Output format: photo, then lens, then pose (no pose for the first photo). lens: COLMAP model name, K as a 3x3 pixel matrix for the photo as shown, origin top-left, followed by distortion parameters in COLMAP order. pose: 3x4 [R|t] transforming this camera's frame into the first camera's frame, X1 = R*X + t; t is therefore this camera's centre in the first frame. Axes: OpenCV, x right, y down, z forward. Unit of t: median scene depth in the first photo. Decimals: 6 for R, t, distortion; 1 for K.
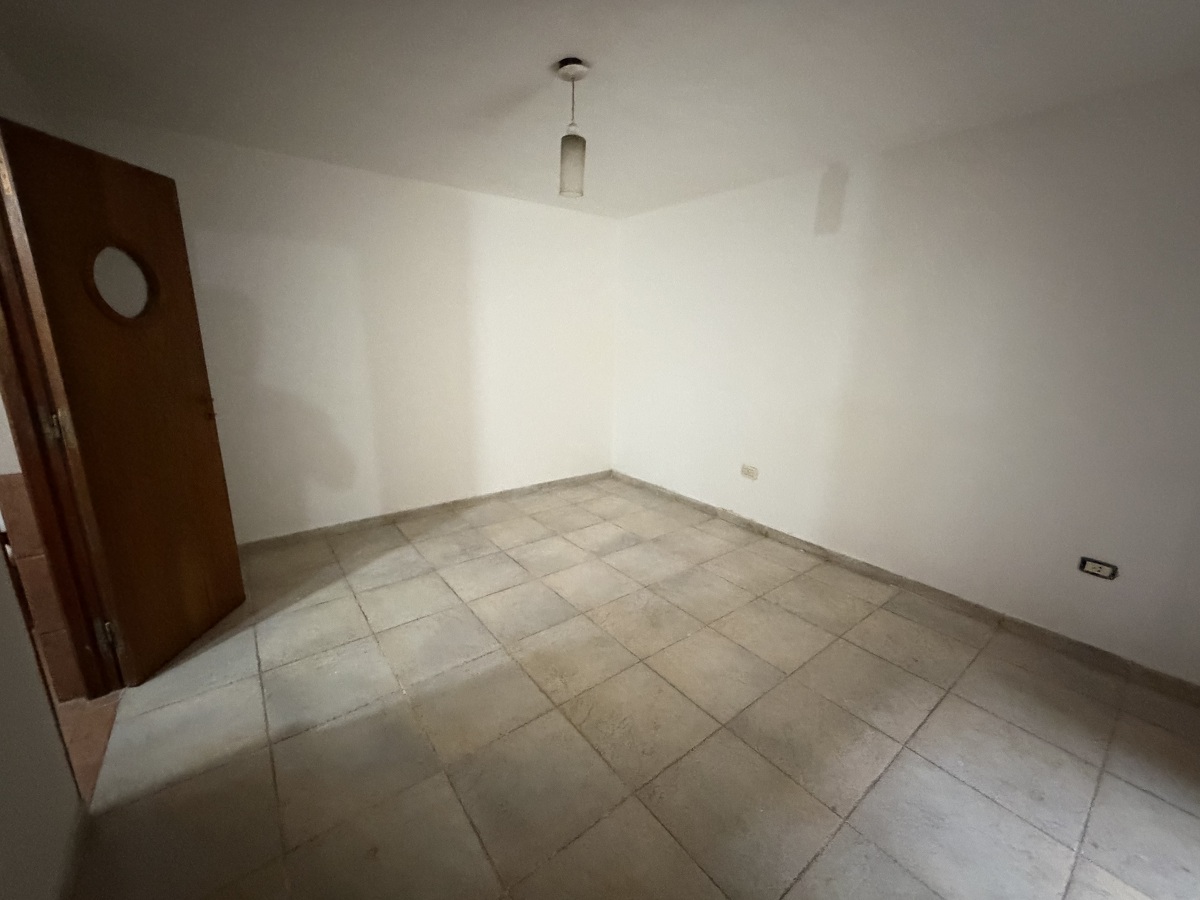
lens RADIAL K [[477.3, 0, 599.6], [0, 477.3, 447.8], [0, 0, 1]] dist [0.000446, 0.000134]
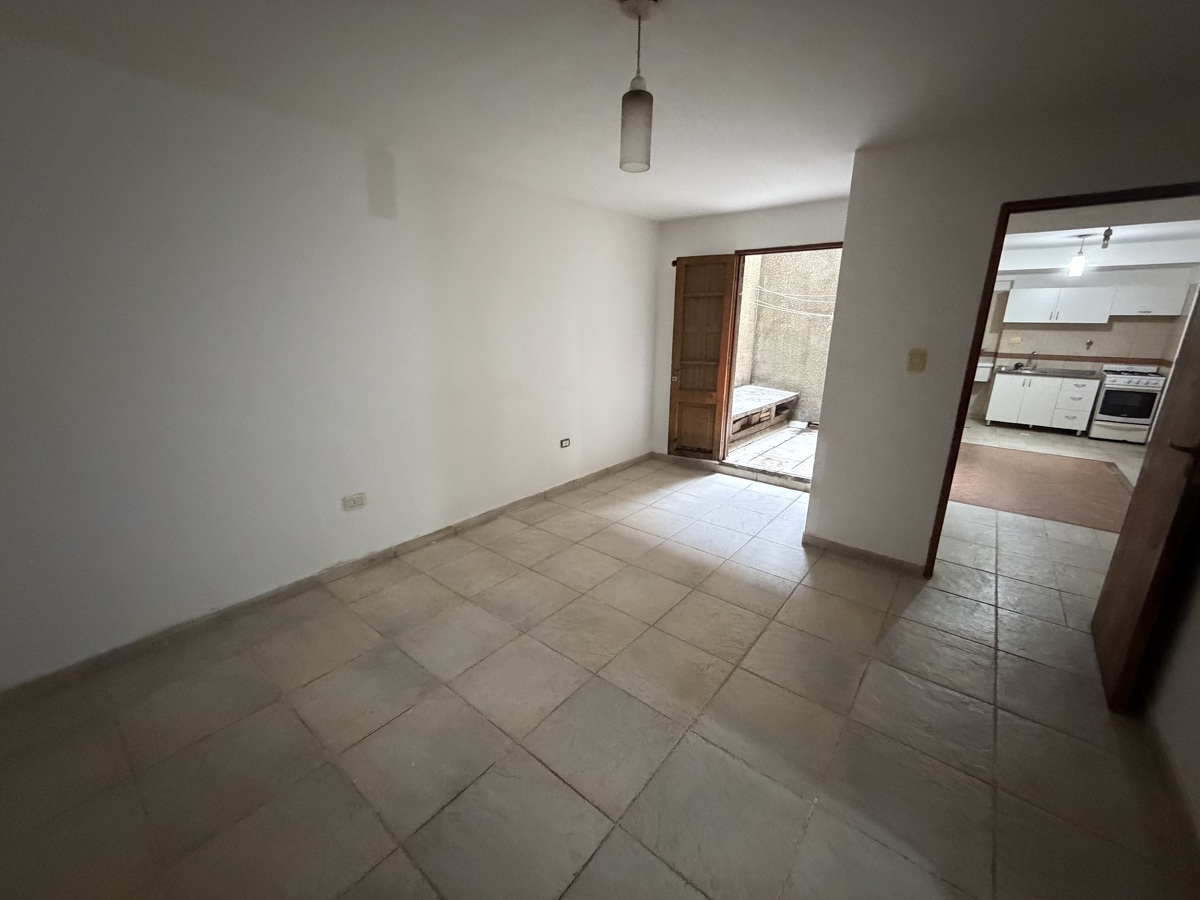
lens RADIAL K [[477.3, 0, 599.6], [0, 477.3, 447.8], [0, 0, 1]] dist [0.000446, 0.000134]
pose [[-0.227433, -0.274255, 0.934376, -0.784323], [0.215402, 0.921584, 0.322931, -0.315962], [-0.949672, 0.274712, -0.150523, 1.120306]]
